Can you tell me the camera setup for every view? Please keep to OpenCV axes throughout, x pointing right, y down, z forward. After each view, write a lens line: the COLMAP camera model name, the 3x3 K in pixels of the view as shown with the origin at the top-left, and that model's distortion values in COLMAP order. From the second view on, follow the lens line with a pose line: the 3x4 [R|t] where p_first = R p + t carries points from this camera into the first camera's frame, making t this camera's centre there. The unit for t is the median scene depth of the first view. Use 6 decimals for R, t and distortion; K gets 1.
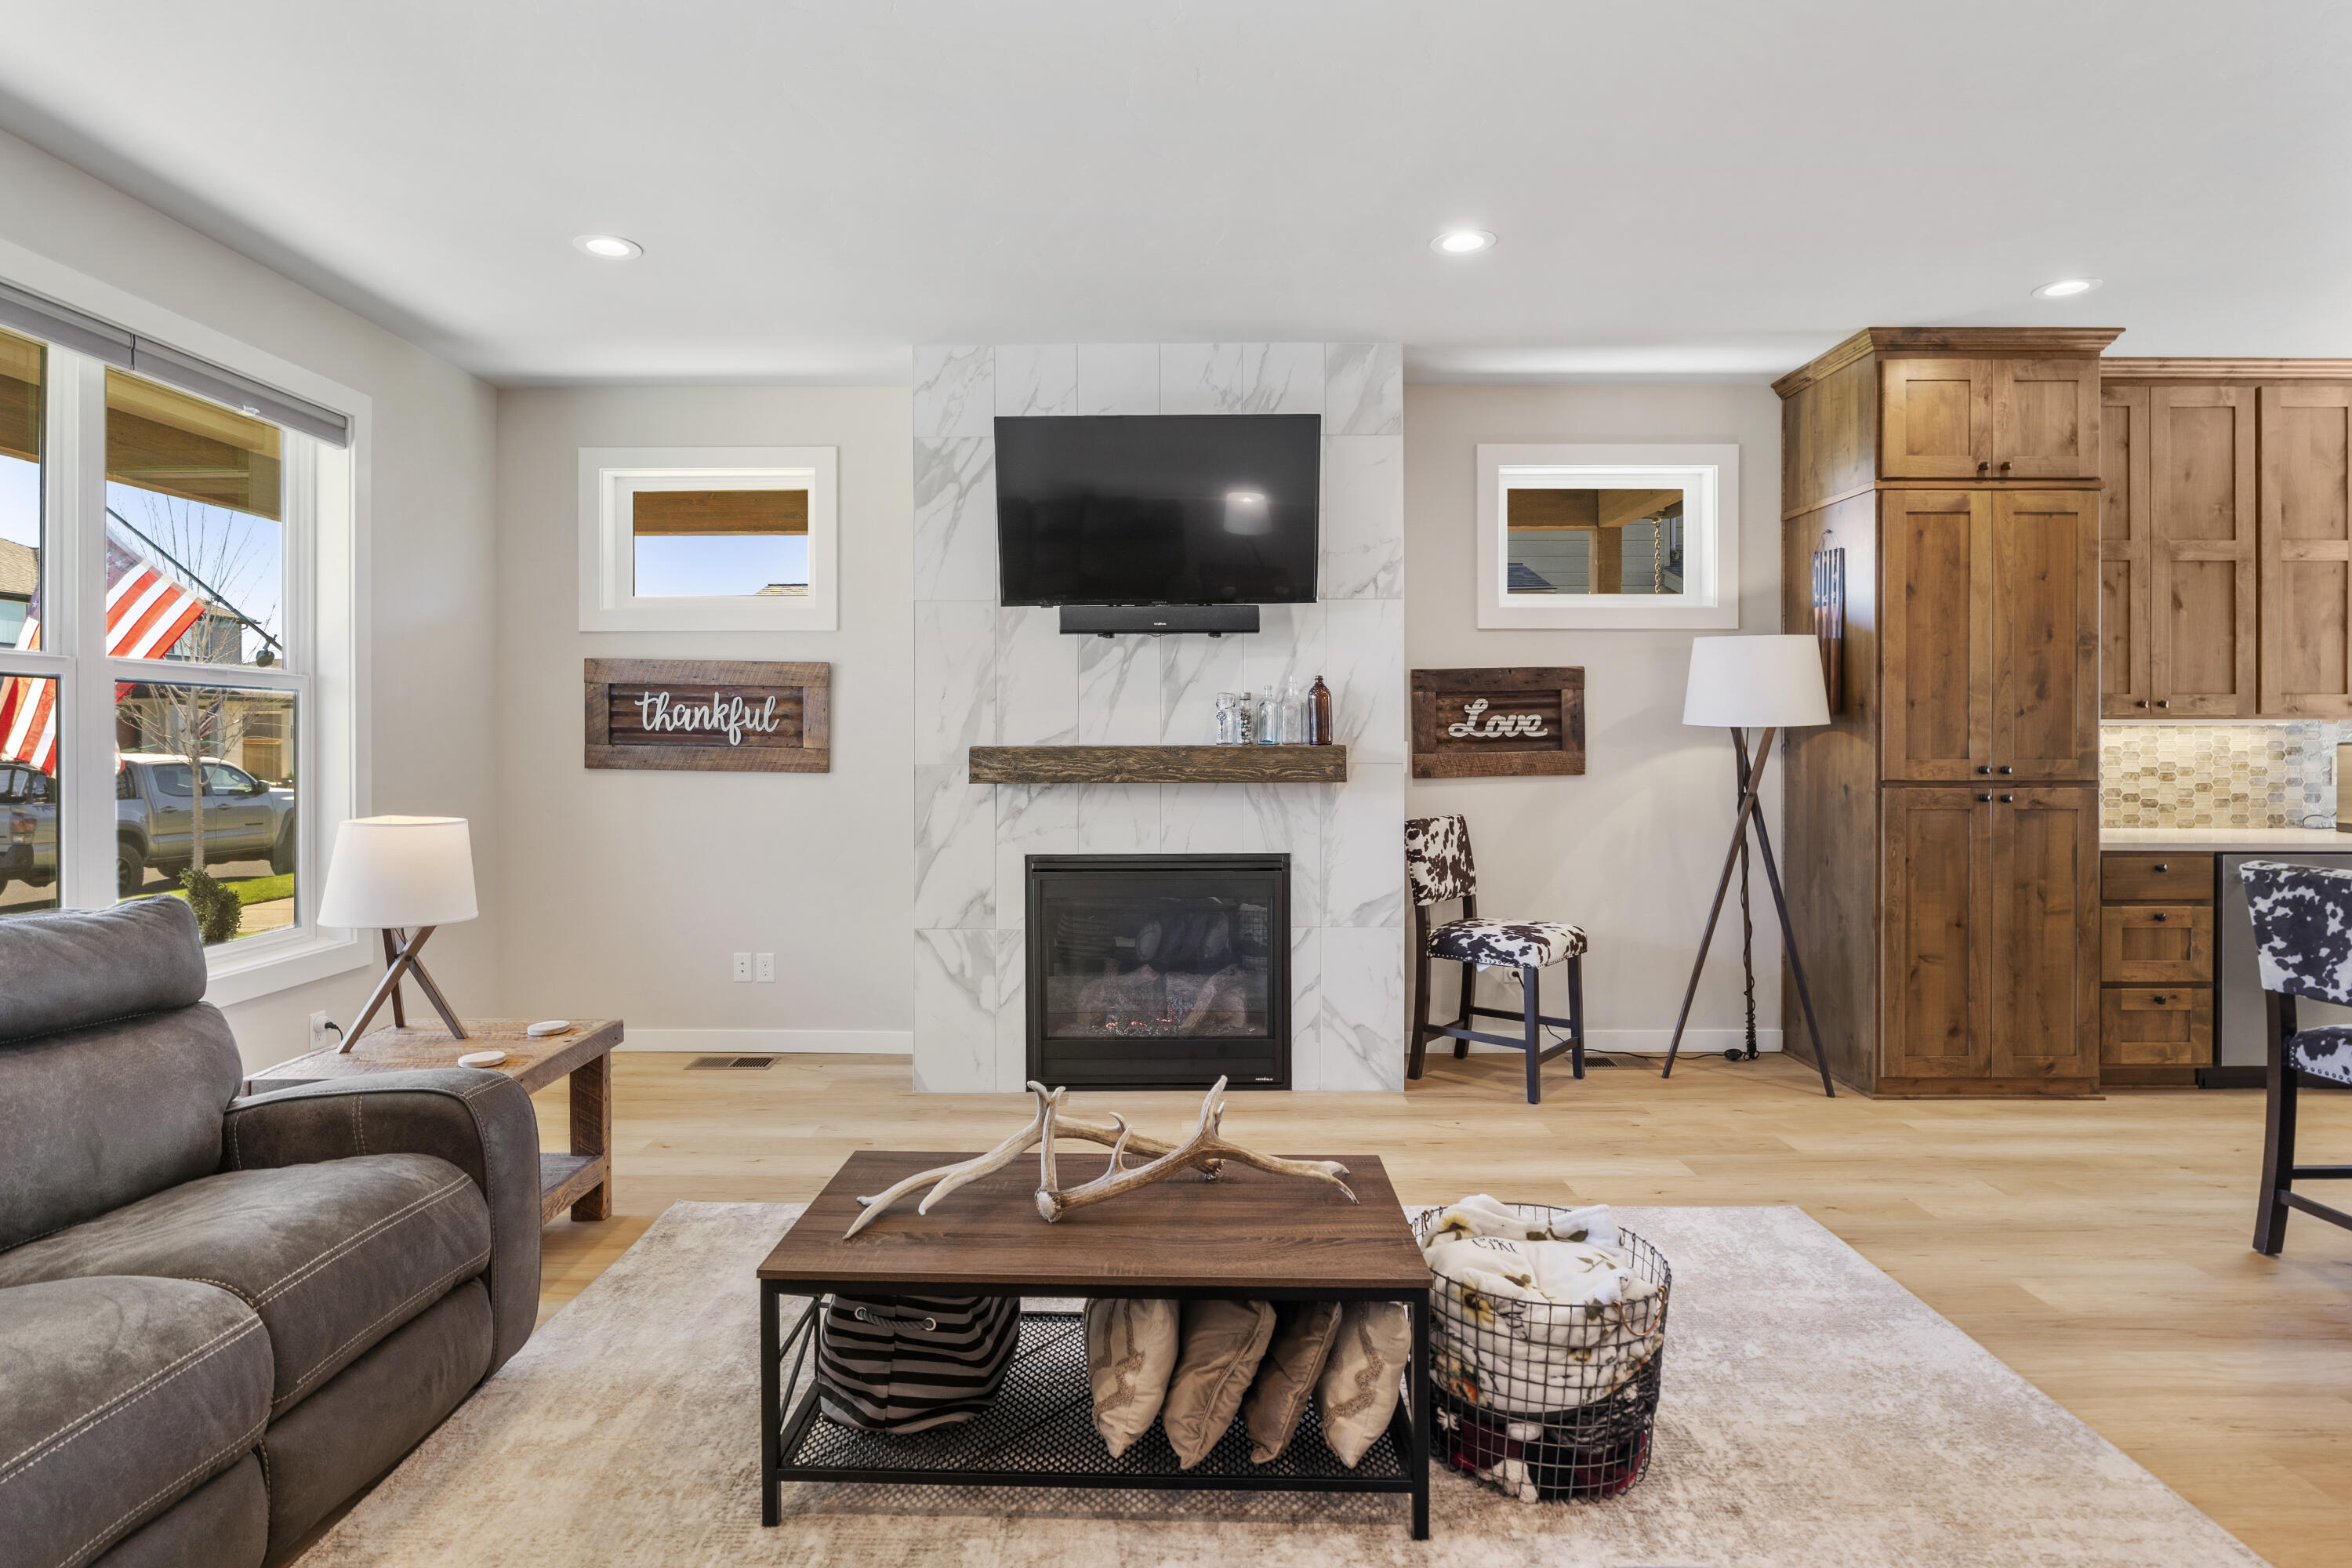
lens RADIAL K [[1236.7, 0, 1144.1], [0, 1236.7, 743.4], [0, 0, 1]] dist [-0.018268, 0.004608]
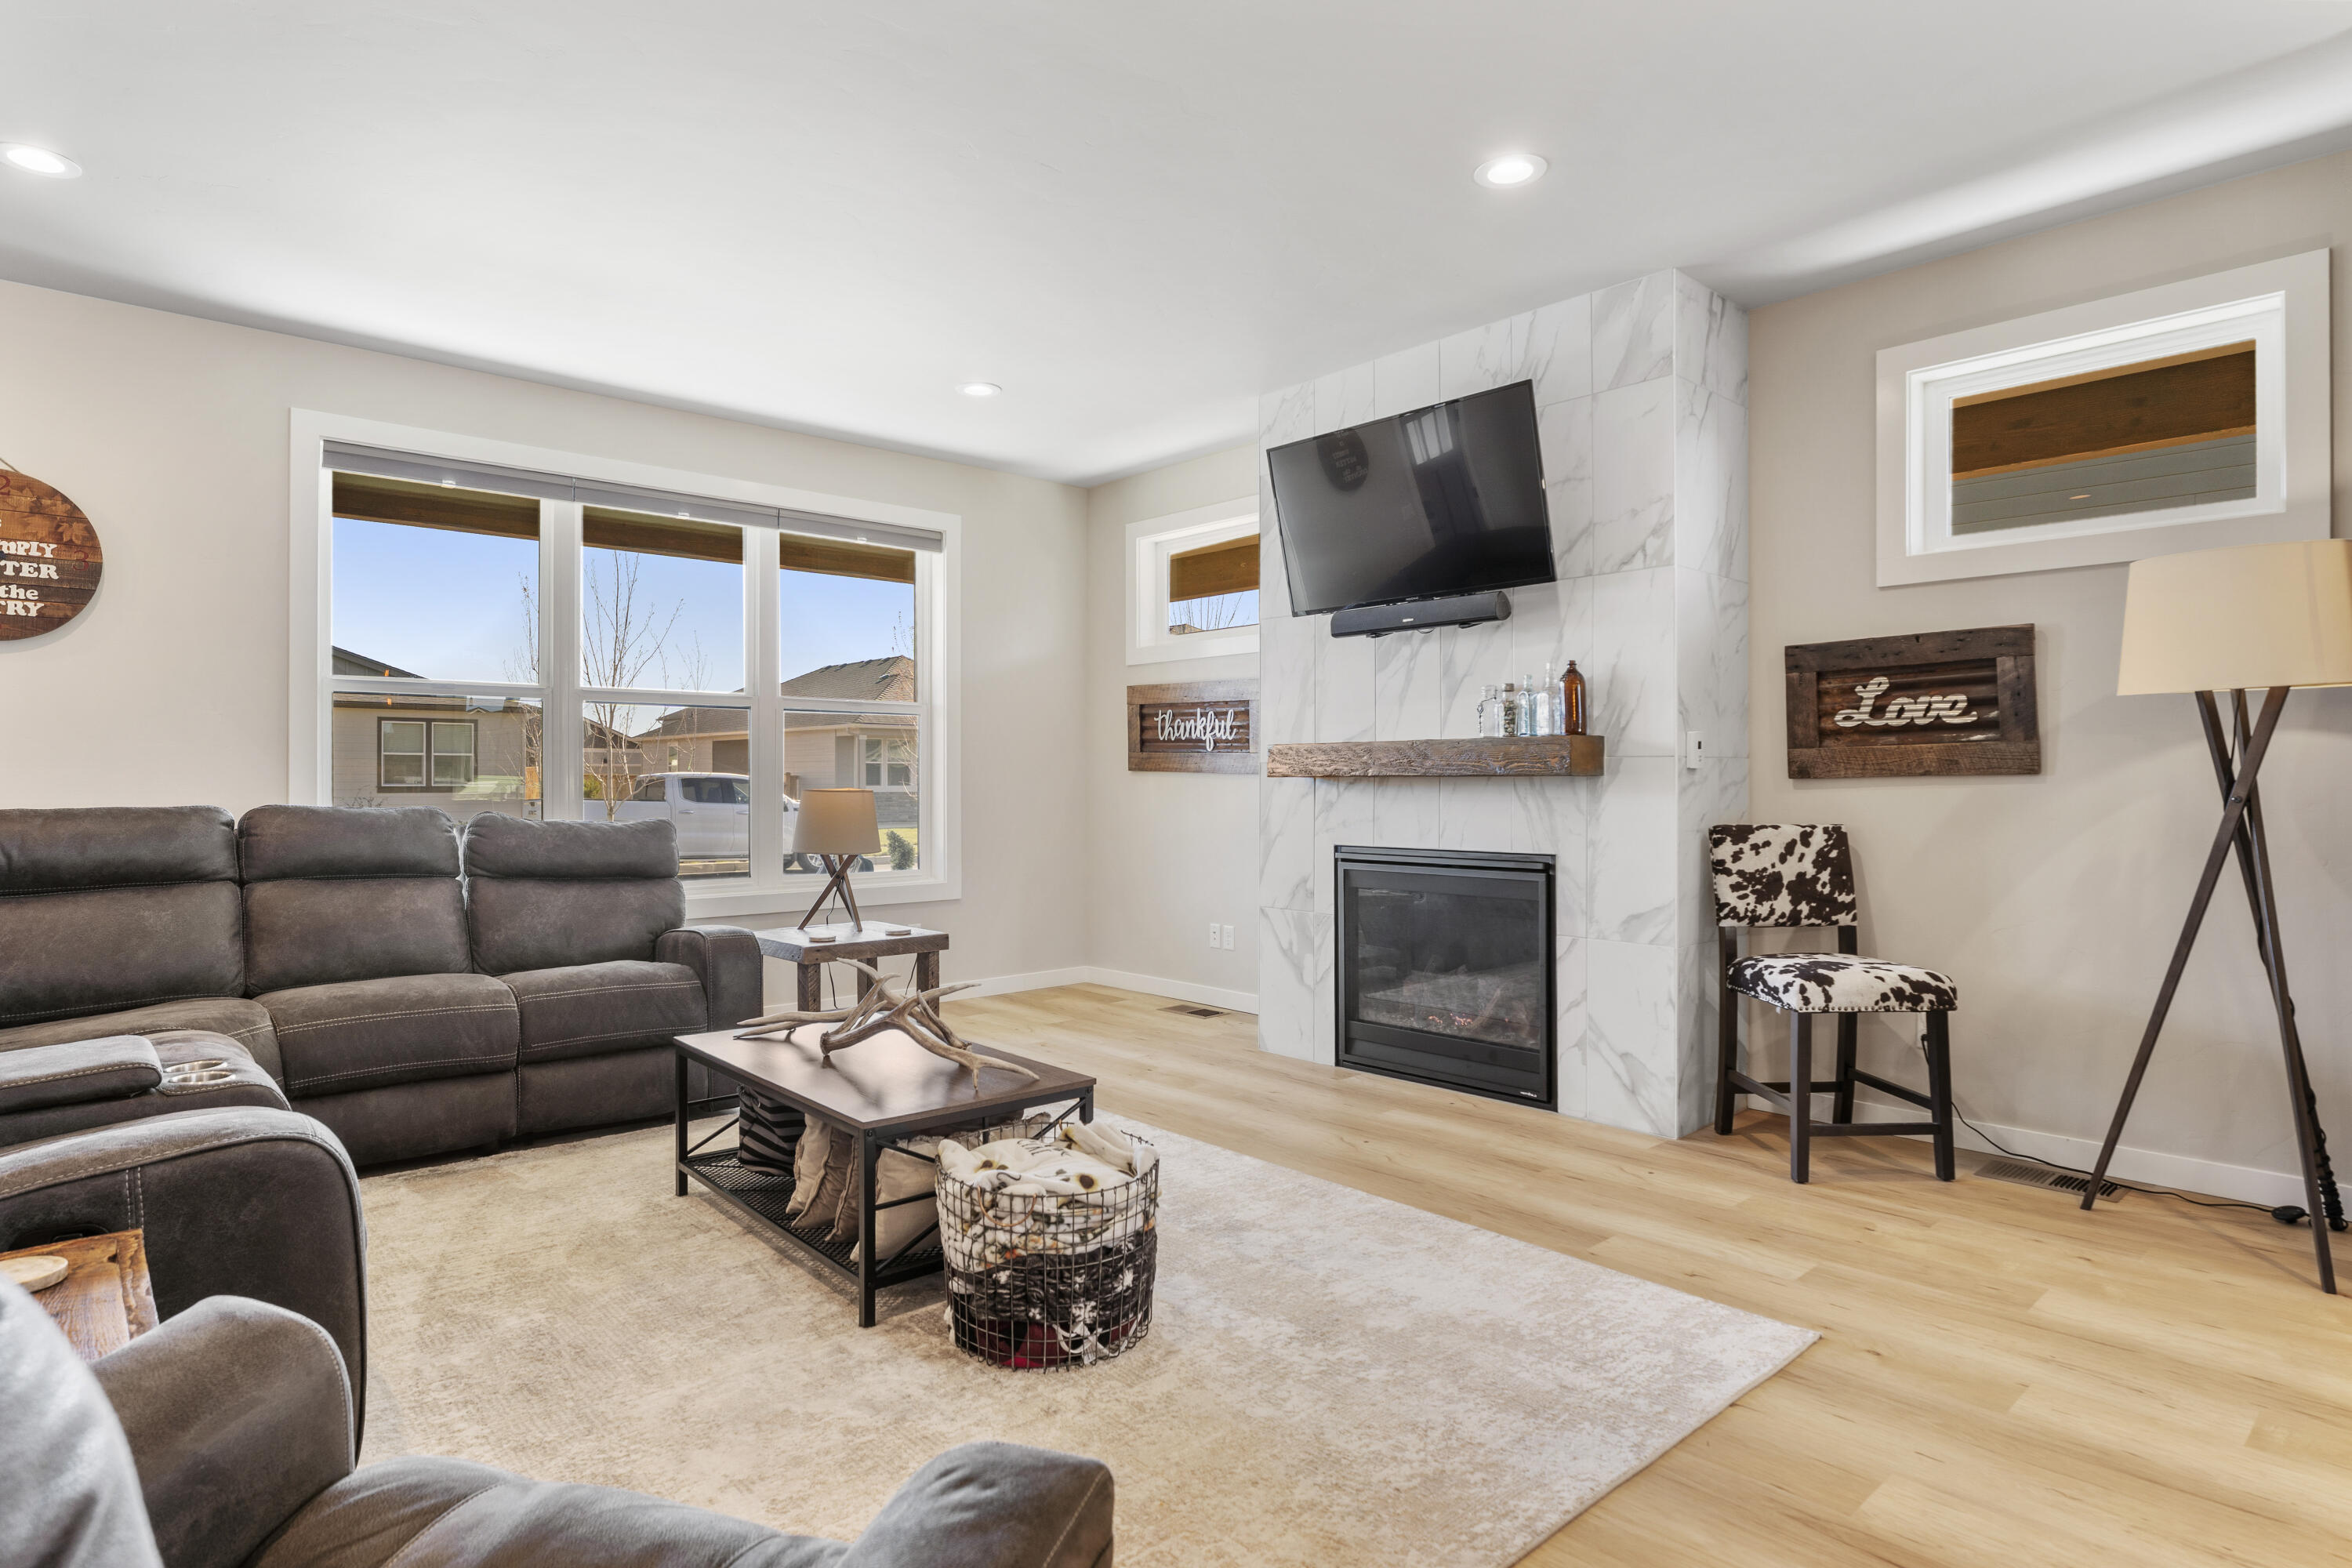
lens RADIAL K [[1236.7, 0, 1154.3], [0, 1236.7, 778.9], [0, 0, 1]] dist [-0.018268, 0.004608]
pose [[0.676635, 0.000831, -0.736318, 0.590087], [-0.004584, 0.999985, -0.003083, 0.036153], [0.736304, 0.005461, 0.676629, 0.154038]]
